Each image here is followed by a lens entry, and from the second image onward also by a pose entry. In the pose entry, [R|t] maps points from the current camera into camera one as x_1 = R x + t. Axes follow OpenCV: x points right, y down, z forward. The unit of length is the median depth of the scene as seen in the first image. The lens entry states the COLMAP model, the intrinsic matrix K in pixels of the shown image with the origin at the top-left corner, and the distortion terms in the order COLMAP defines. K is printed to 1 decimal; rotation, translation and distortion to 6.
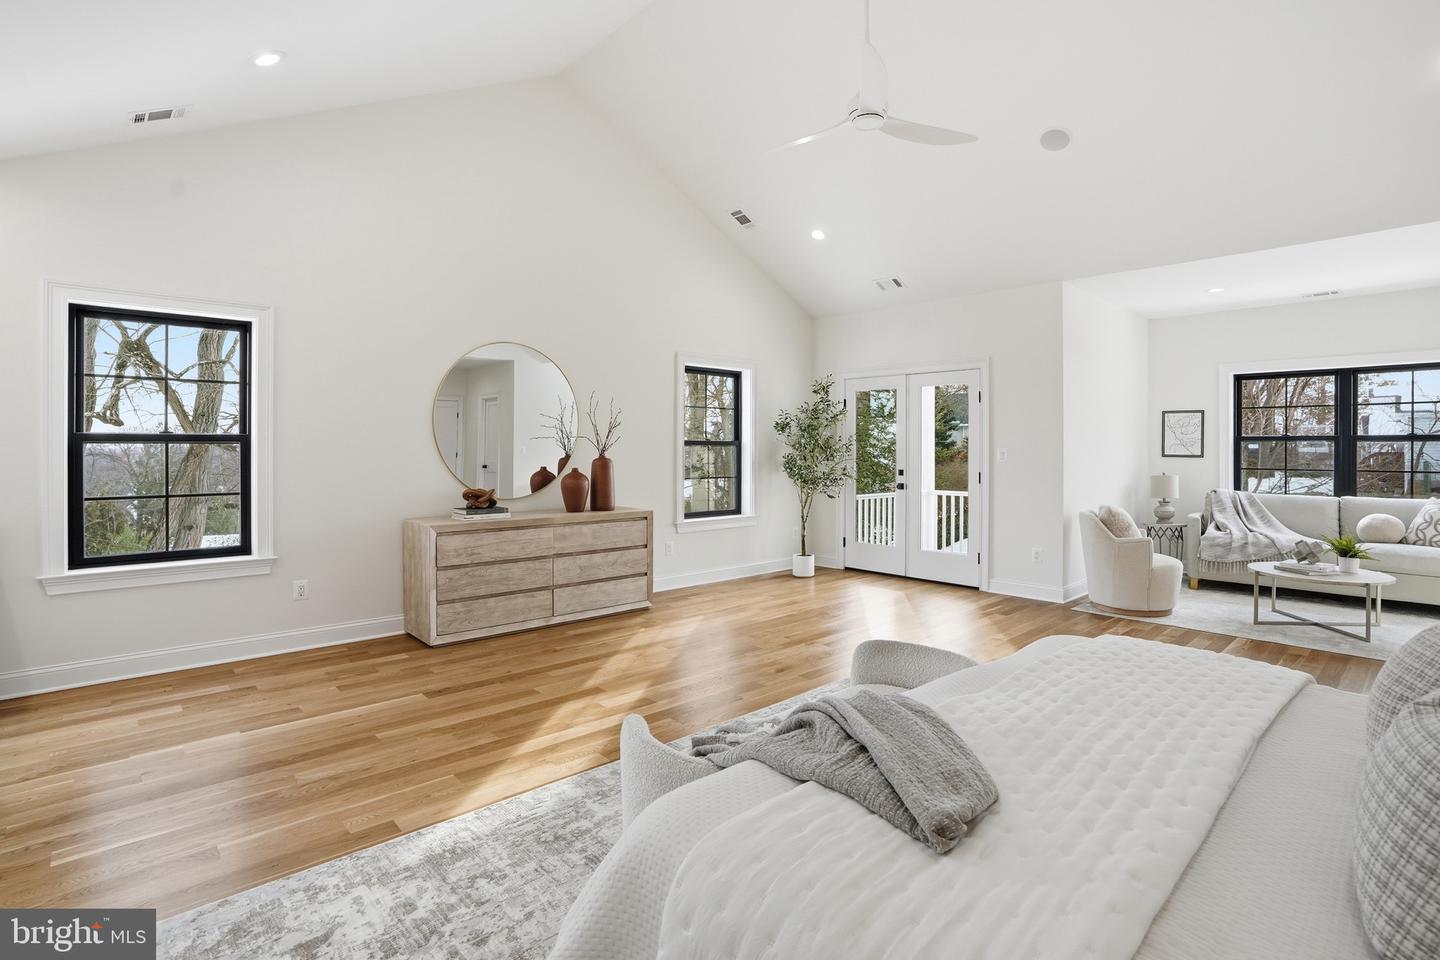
lens RADIAL K [[709.0, 0, 721.3], [0, 709.0, 447.3], [0, 0, 1]] dist [-0.064860, 0.028135]
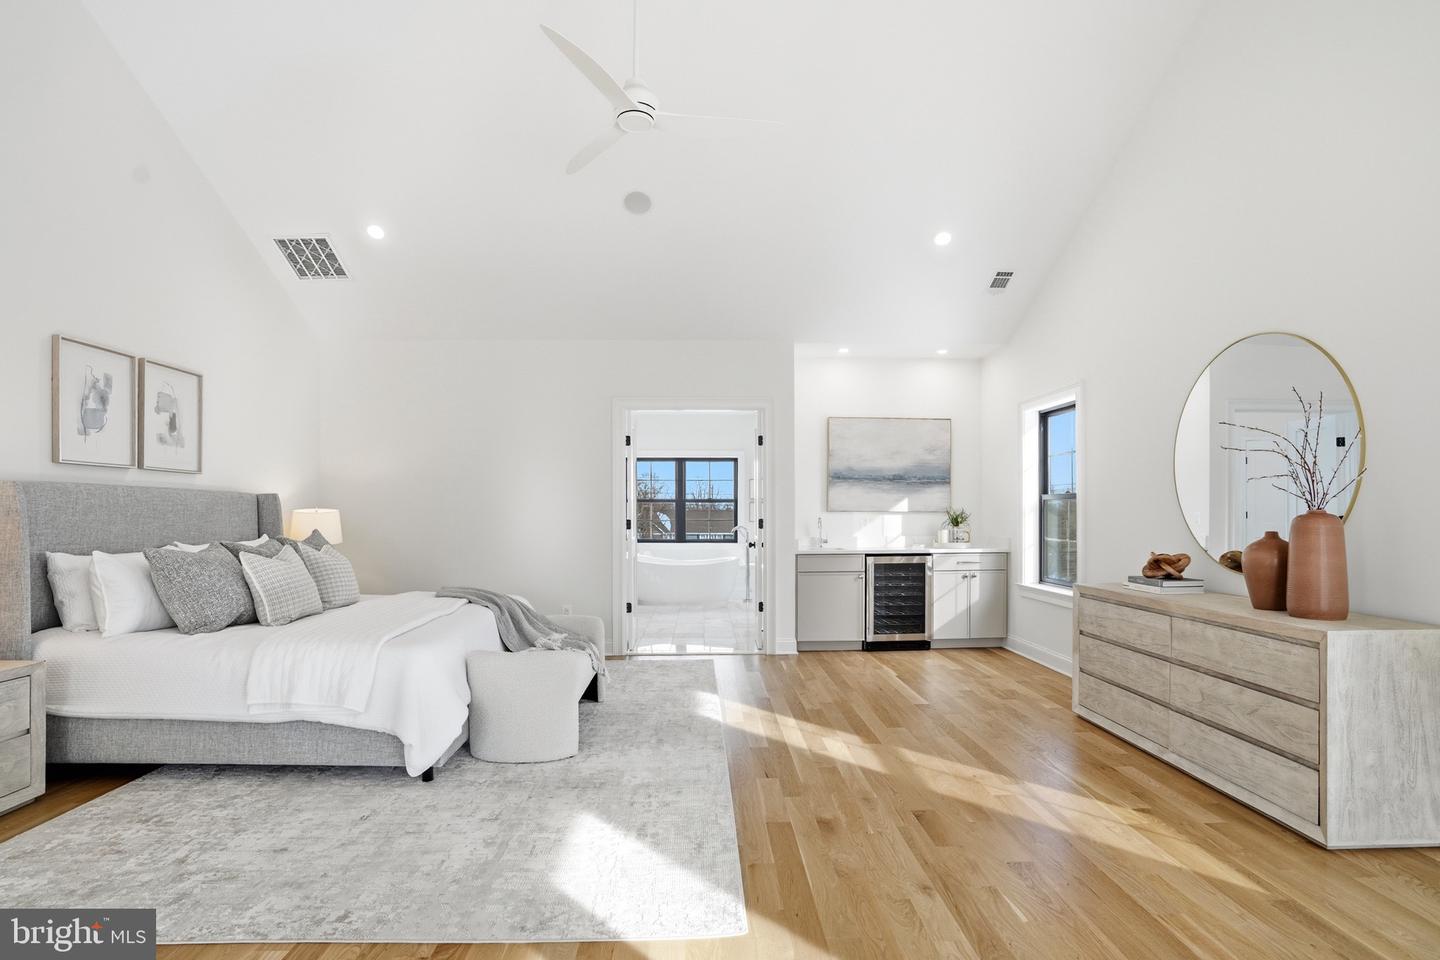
lens RADIAL K [[724.8, 0, 724.4], [0, 724.8, 513.6], [0, 0, 1]] dist [-0.073540, 0.032214]
pose [[-0.653793, -0.004096, -0.756663, 0.441179], [-0.002873, 0.999992, -0.002931, 0.015622], [0.756668, 0.000257, -0.653799, 0.909188]]
